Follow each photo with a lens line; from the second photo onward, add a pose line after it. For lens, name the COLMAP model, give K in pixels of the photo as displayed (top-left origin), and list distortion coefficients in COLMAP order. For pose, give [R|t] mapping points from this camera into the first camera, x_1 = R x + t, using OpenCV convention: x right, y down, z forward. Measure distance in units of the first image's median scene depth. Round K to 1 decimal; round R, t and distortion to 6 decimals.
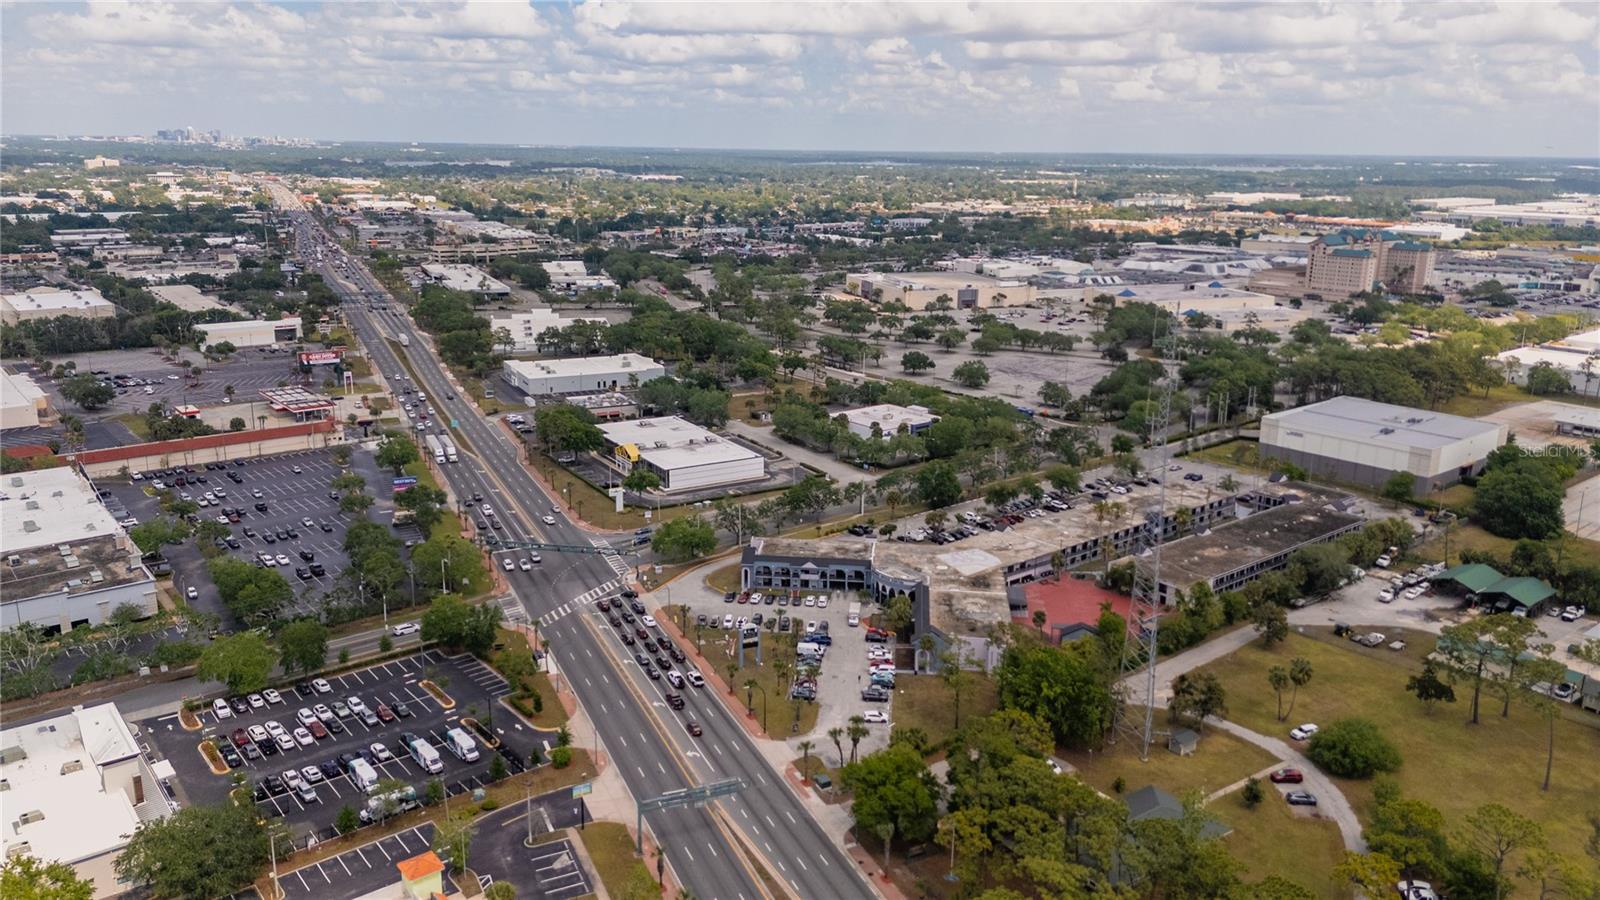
lens RADIAL K [[1122.6, 0, 839.5], [0, 1122.6, 449.5], [0, 0, 1]] dist [0.046063, -0.000263]
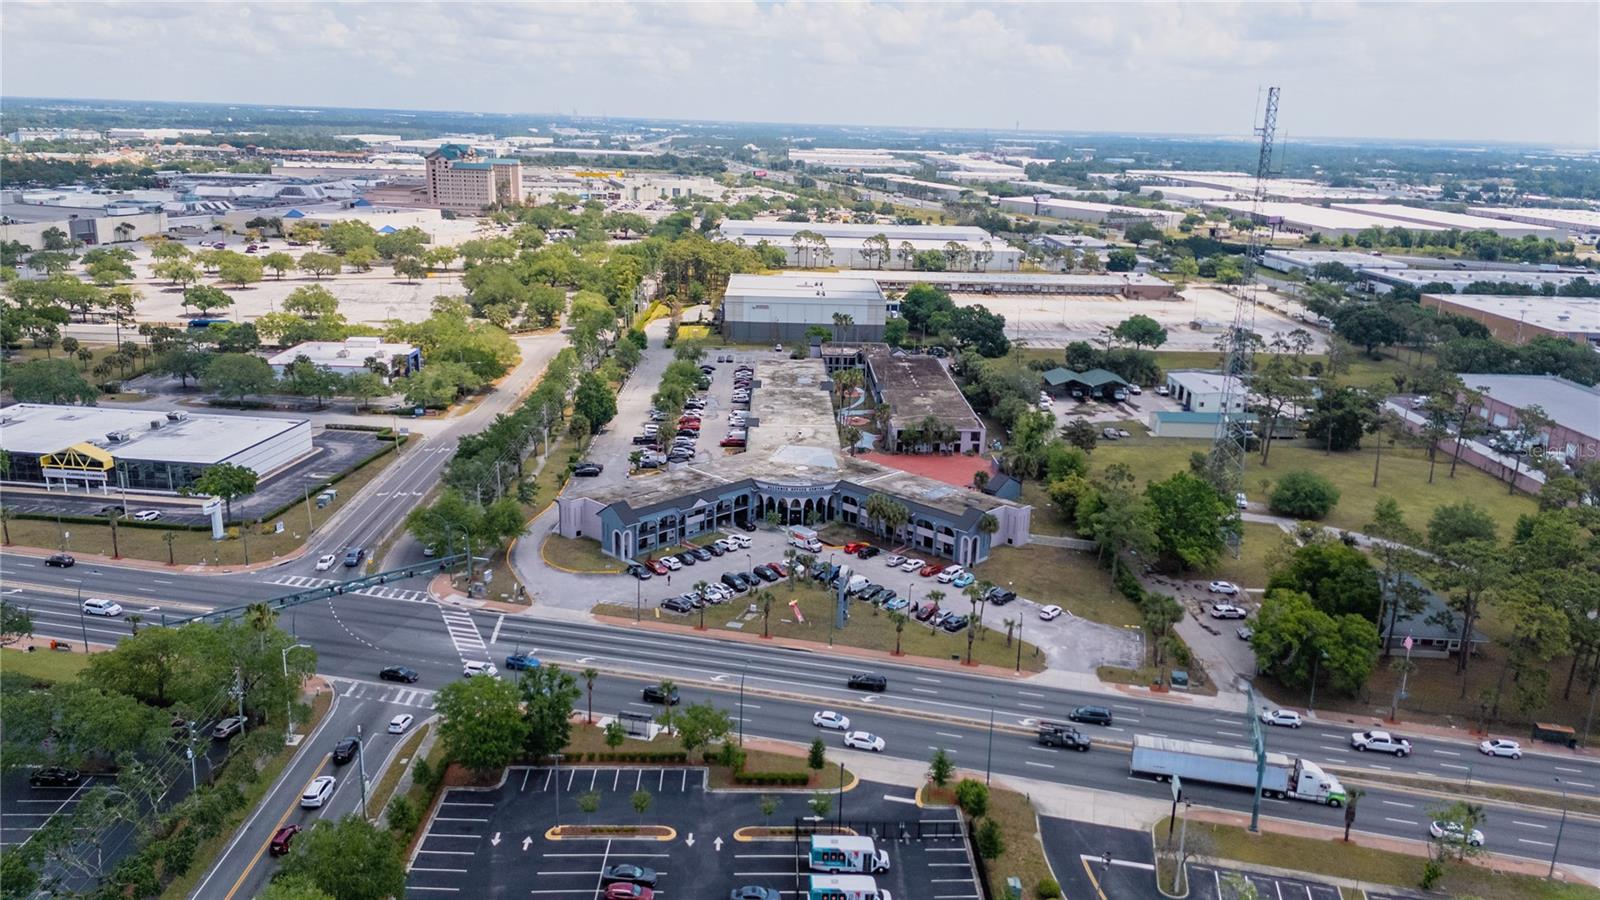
lens RADIAL K [[1181.9, 0, 800.0], [0, 1181.9, 450.0], [0, 0, 1]] dist [0.035019, -0.003577]
pose [[0.627824, -0.204506, 0.751009, -0.512575], [0.183245, 0.976581, 0.112743, -0.002413], [-0.756477, 0.066836, 0.650596, 0.429140]]
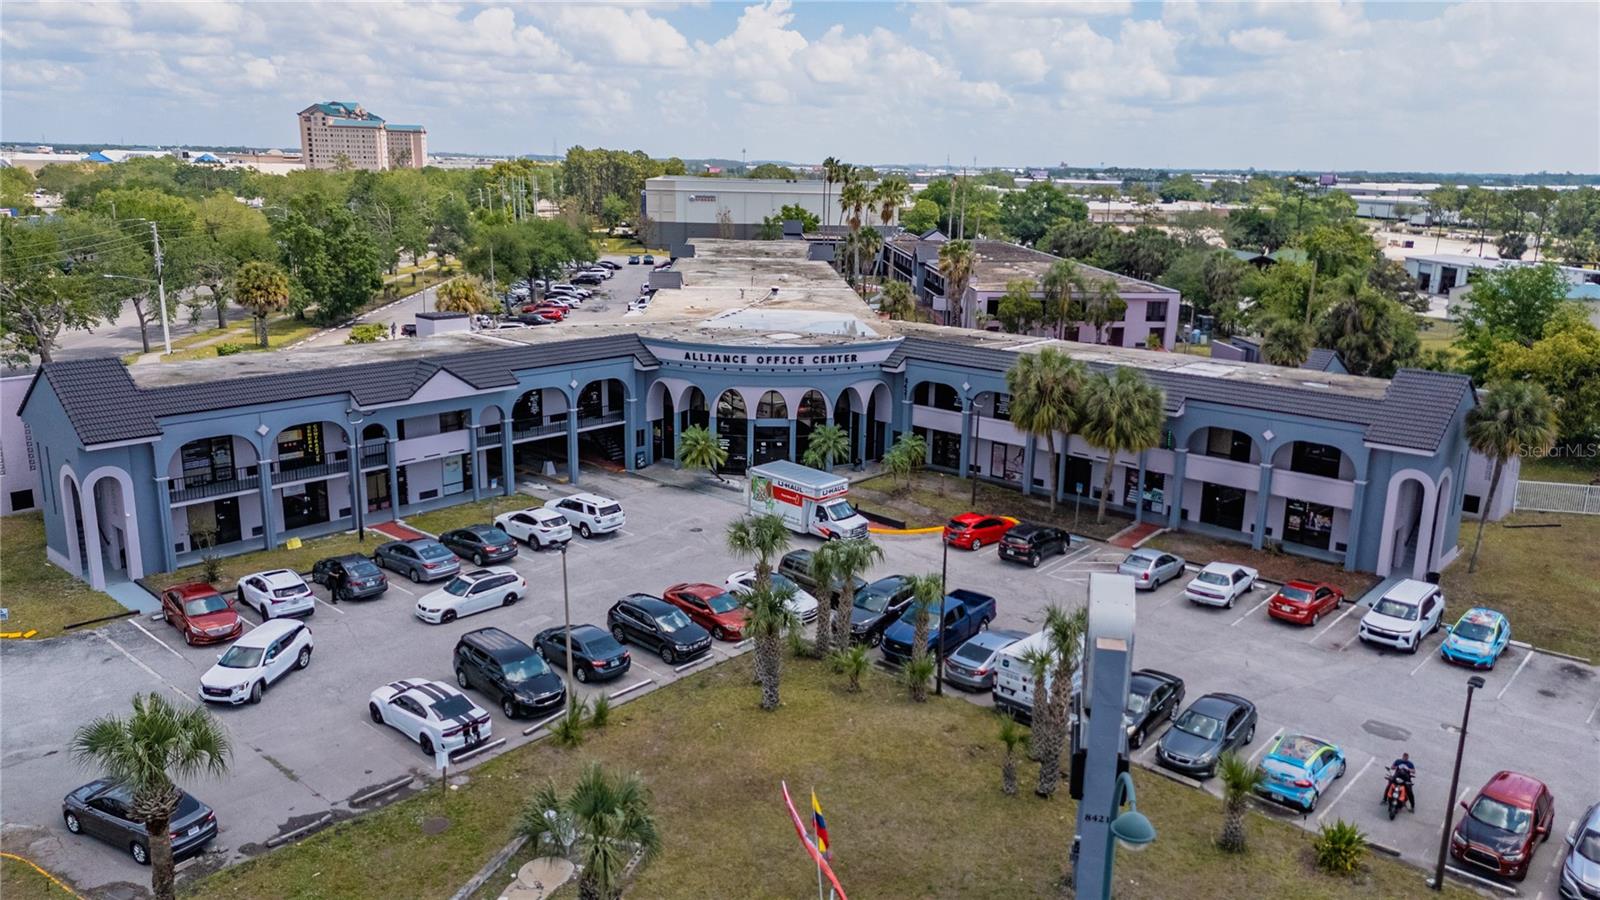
lens RADIAL K [[1181.9, 0, 800.0], [0, 1181.9, 450.0], [0, 0, 1]] dist [0.035019, -0.003577]
pose [[0.600194, -0.188456, 0.777336, -0.138342], [0.196657, 0.976784, 0.084968, 0.106384], [-0.775302, 0.101872, 0.623321, 0.772614]]
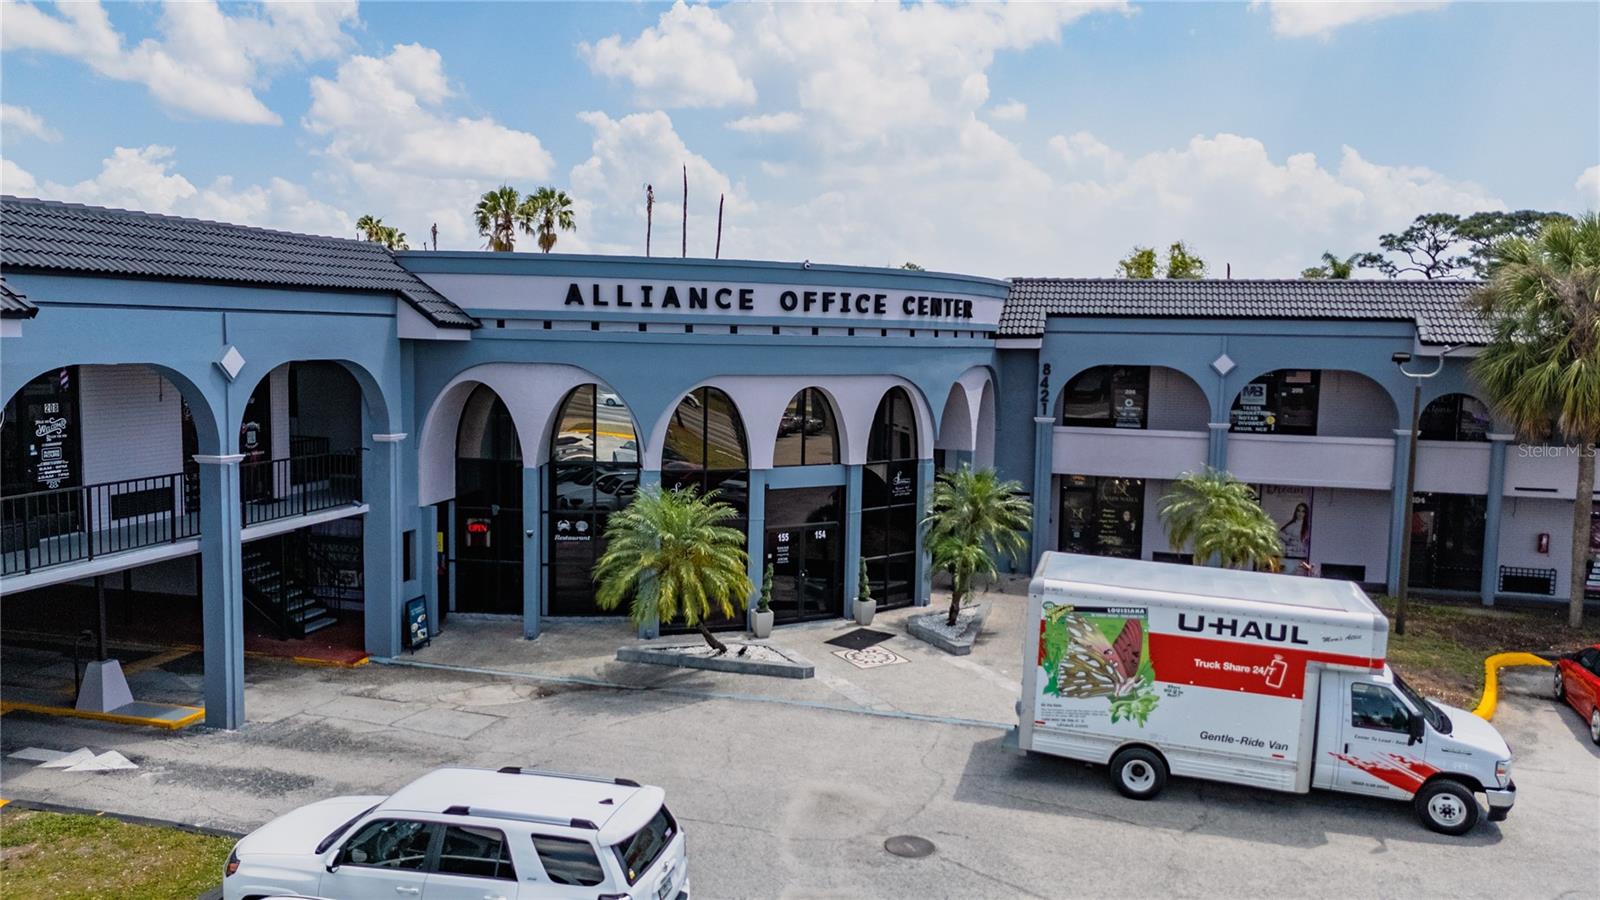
lens RADIAL K [[1181.9, 0, 800.0], [0, 1181.9, 450.0], [0, 0, 1]] dist [0.035019, -0.003577]
pose [[0.177488, -0.104706, 0.978537, -0.037161], [0.237750, 0.969434, 0.060608, 0.112987], [-0.954973, 0.221890, 0.196957, 0.913618]]
